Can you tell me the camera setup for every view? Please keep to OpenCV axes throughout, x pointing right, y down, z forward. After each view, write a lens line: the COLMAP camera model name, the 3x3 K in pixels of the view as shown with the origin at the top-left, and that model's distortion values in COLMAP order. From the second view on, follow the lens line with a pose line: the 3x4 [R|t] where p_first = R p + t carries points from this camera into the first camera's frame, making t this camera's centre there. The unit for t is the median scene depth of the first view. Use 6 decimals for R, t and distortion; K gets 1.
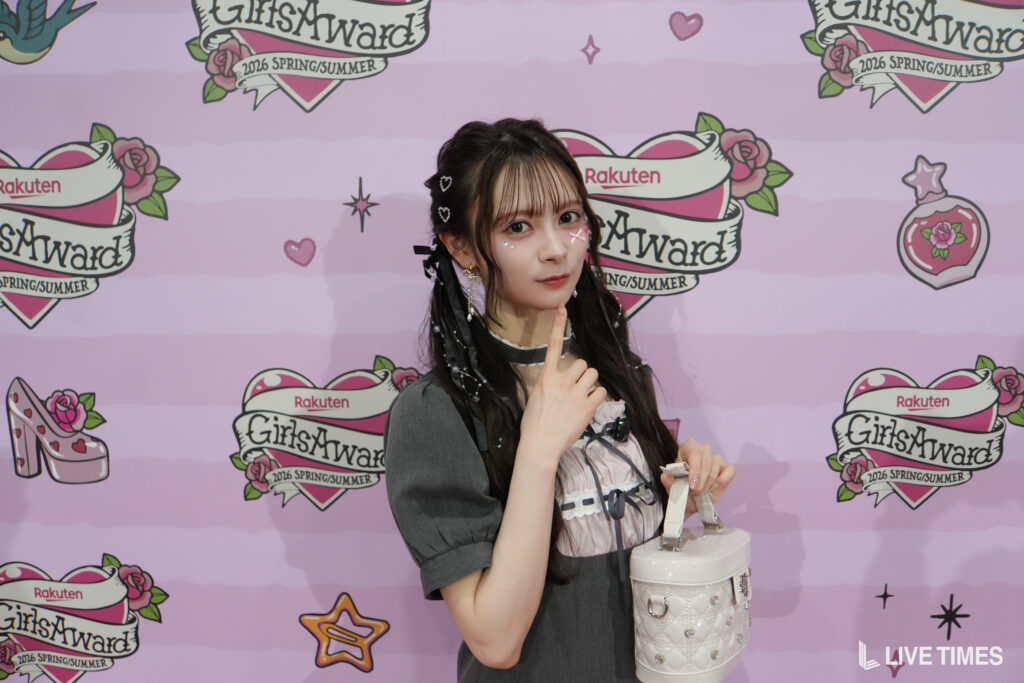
lens RADIAL K [[5652.1, 0, 548.9], [0, 5652.1, 277.0], [0, 0, 1]] dist [-3.511152, 58.042883]
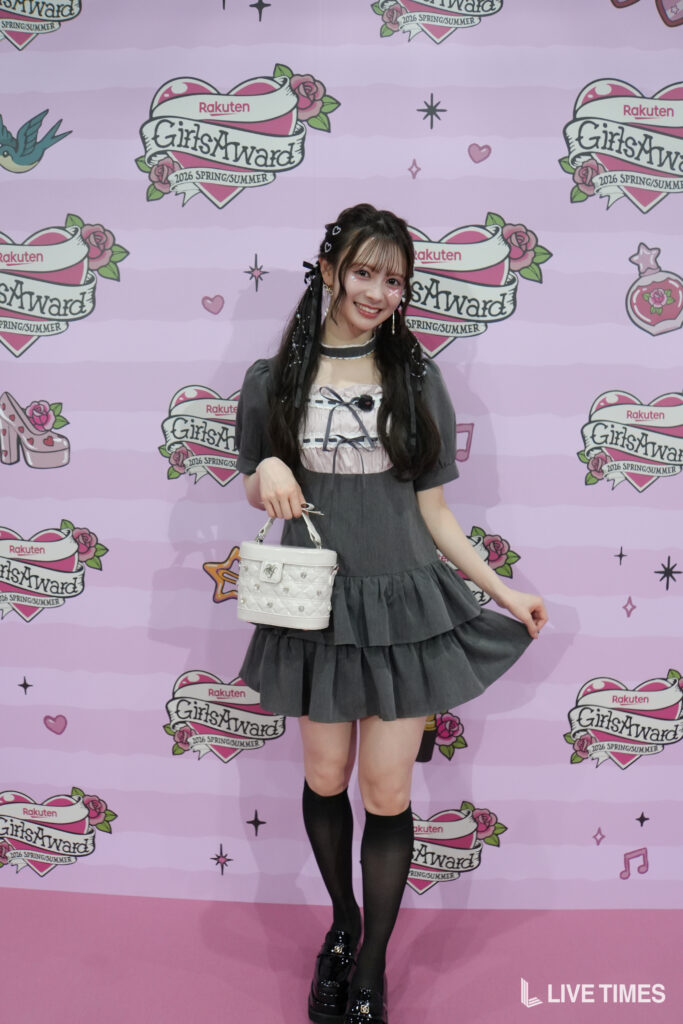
lens RADIAL K [[5768.8, 0, 305.8], [0, 5768.8, 399.1], [0, 0, 1]] dist [-2.771345, 14.417745]
pose [[0.999881, 0.010139, -0.011657, -0.002763], [-0.010009, 0.999888, 0.011121, 0.003144], [0.011768, -0.011003, 0.999870, -0.486342]]
